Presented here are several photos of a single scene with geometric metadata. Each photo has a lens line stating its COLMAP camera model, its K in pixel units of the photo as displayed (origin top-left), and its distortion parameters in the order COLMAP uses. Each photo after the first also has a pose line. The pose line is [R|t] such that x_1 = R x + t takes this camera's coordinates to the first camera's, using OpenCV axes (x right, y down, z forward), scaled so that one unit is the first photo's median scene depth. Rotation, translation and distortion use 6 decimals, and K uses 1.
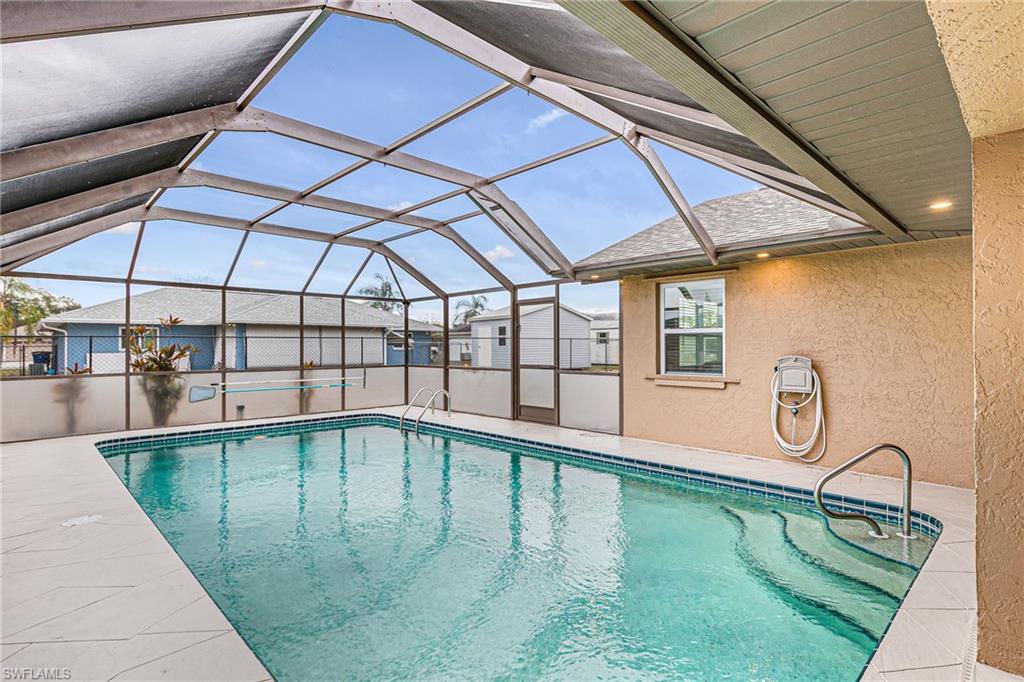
lens RADIAL K [[511.7, 0, 520.6], [0, 511.7, 345.0], [0, 0, 1]] dist [0.022881, 0.000073]
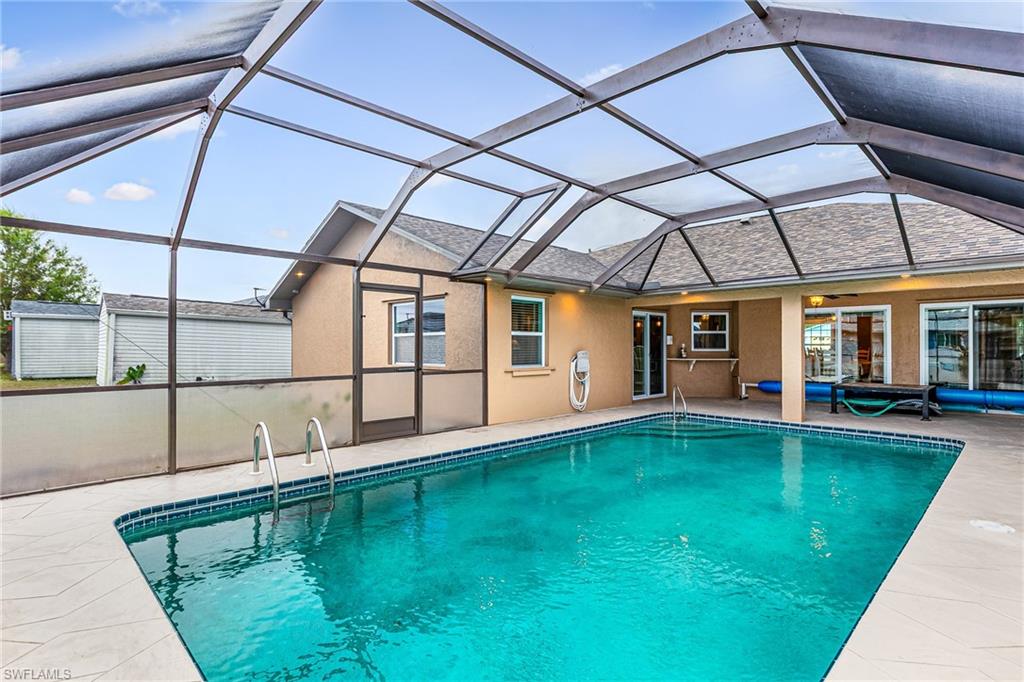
lens RADIAL K [[511.7, 0, 506.2], [0, 511.7, 340.7], [0, 0, 1]] dist [0.022881, 0.000073]
pose [[0.000891, 0.018078, 0.999836, -0.745817], [0.000820, 0.999836, -0.018079, 0.011318], [-0.999999, 0.000836, 0.000876, 0.783433]]
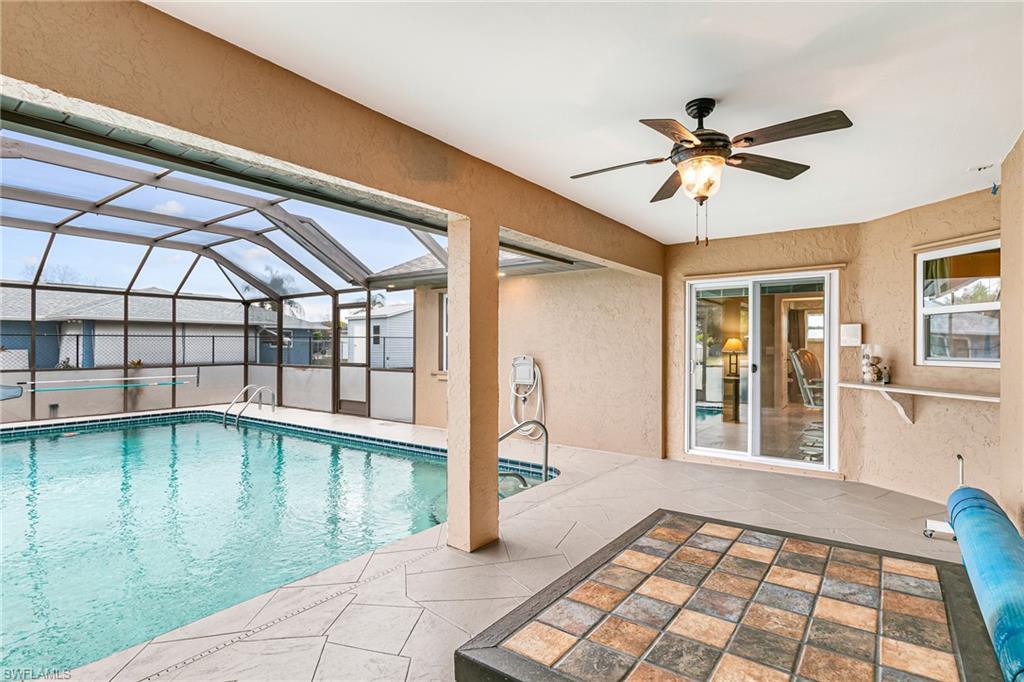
lens RADIAL K [[511.7, 0, 502.0], [0, 511.7, 340.7], [0, 0, 1]] dist [0.022881, 0.000073]
pose [[0.989049, 0.005263, 0.147494, 0.178896], [-0.004407, 0.999971, -0.006131, -0.003700], [-0.147522, 0.005414, 0.989044, -0.138571]]
